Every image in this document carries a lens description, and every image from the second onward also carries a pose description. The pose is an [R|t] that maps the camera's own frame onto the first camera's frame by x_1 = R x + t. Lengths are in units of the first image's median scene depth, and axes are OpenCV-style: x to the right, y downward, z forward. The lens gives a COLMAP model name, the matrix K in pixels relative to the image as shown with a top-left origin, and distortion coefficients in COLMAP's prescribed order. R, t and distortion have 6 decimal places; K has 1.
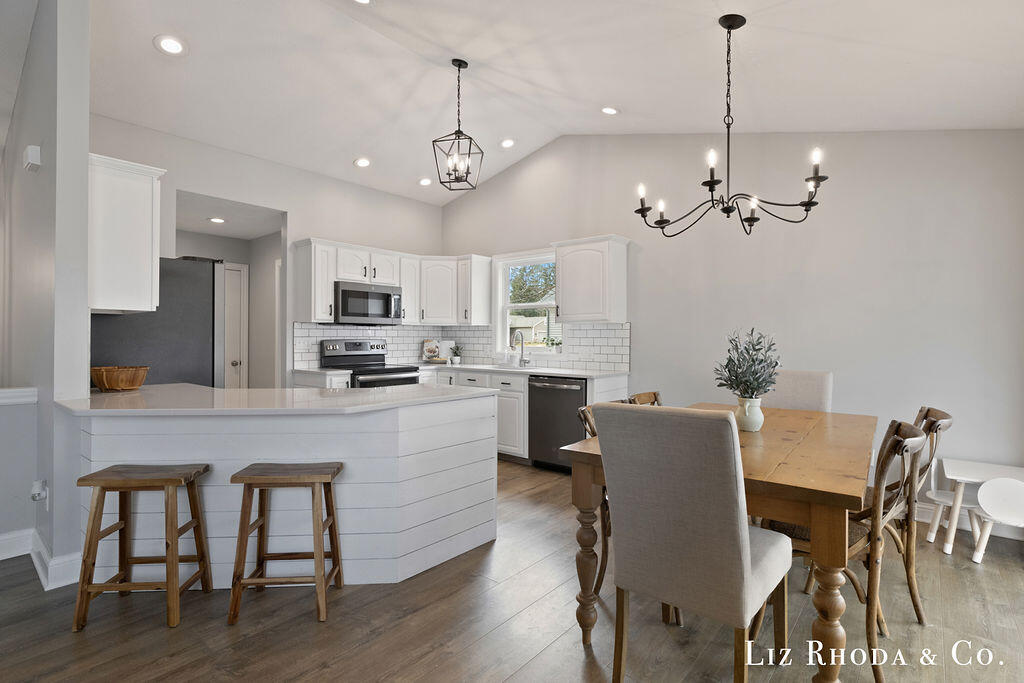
lens RADIAL K [[501.6, 0, 509.1], [0, 501.6, 336.2], [0, 0, 1]] dist [-0.001346, -0.000110]
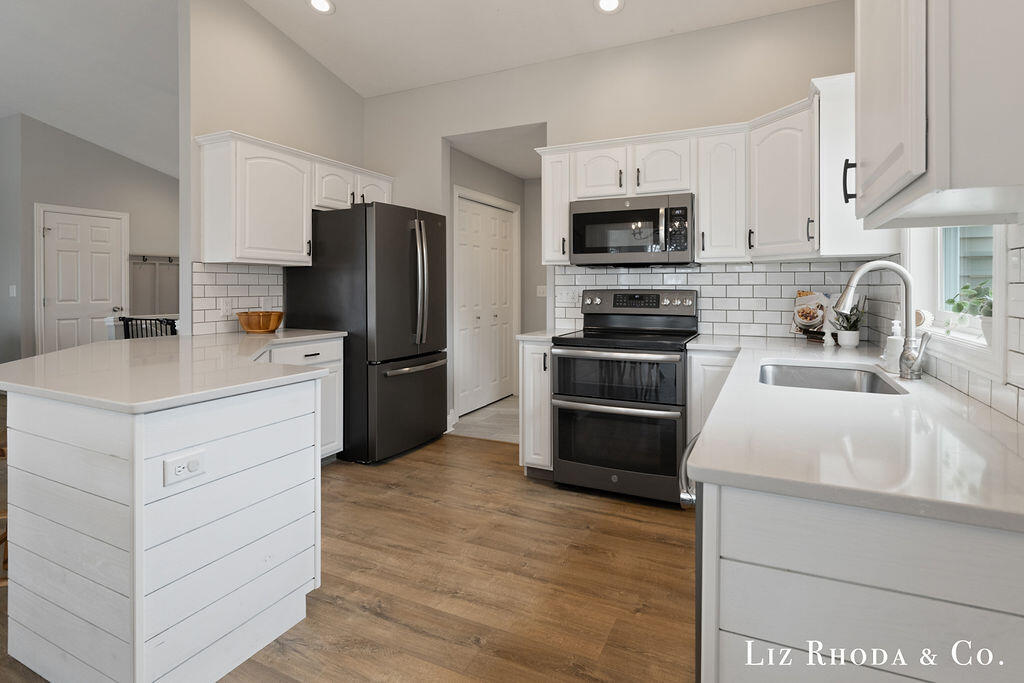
lens RADIAL K [[519.5, 0, 516.1], [0, 519.5, 289.7], [0, 0, 1]] dist [-0.000308, -0.000199]
pose [[0.240633, 0.001971, -0.970614, 0.309437], [0.003182, 0.999991, 0.002819, 0.004740], [0.970611, -0.003767, 0.240624, 0.752475]]
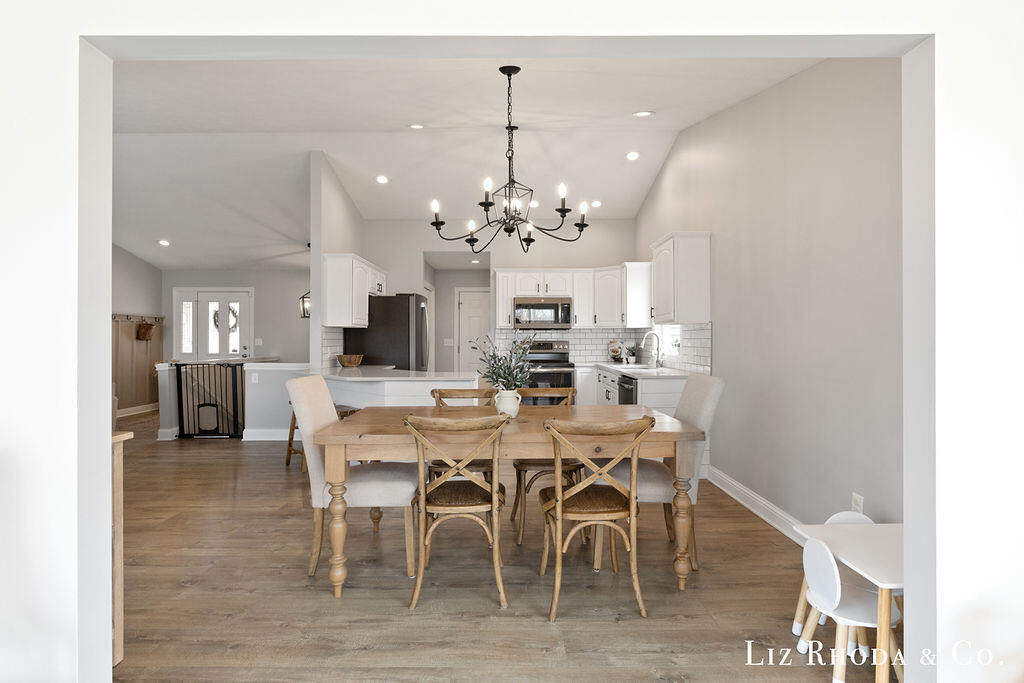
lens RADIAL K [[501.6, 0, 509.1], [0, 501.6, 336.2], [0, 0, 1]] dist [-0.001346, -0.000110]
pose [[0.640175, -0.009535, -0.768170, 0.676869], [0.006922, 0.999954, -0.006643, 0.002520], [0.768198, -0.001064, 0.640212, 0.124565]]
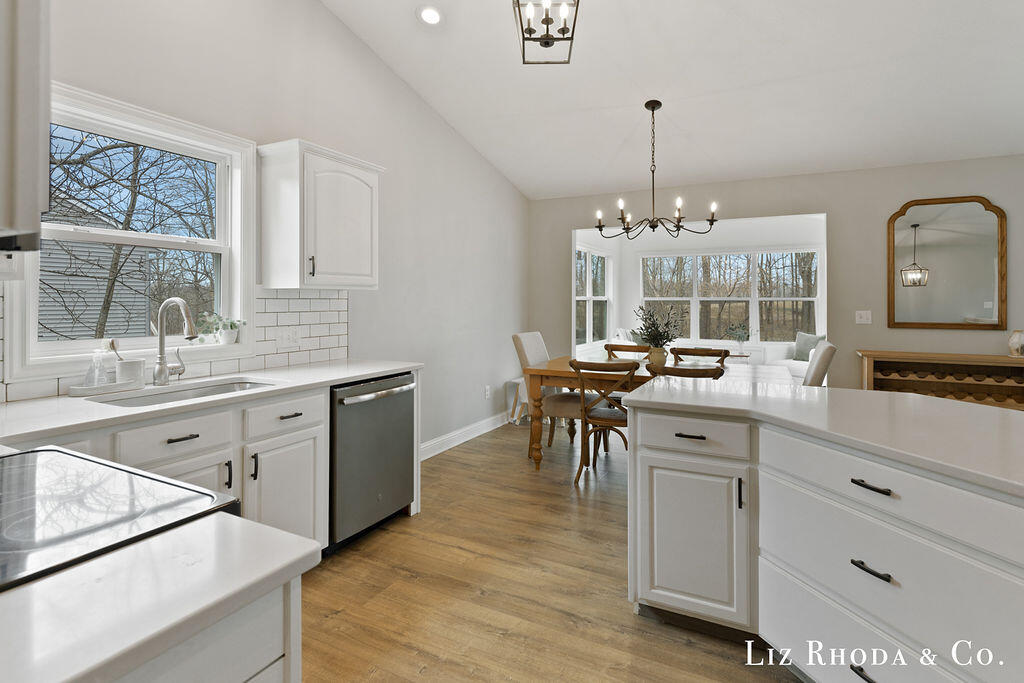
lens RADIAL K [[519.5, 0, 516.1], [0, 519.5, 289.7], [0, 0, 1]] dist [-0.000308, -0.000199]
pose [[-0.220017, 0.017087, 0.975346, -0.512184], [-0.005786, 0.999806, -0.018820, -0.013454], [-0.975479, -0.009784, -0.219875, 0.888049]]
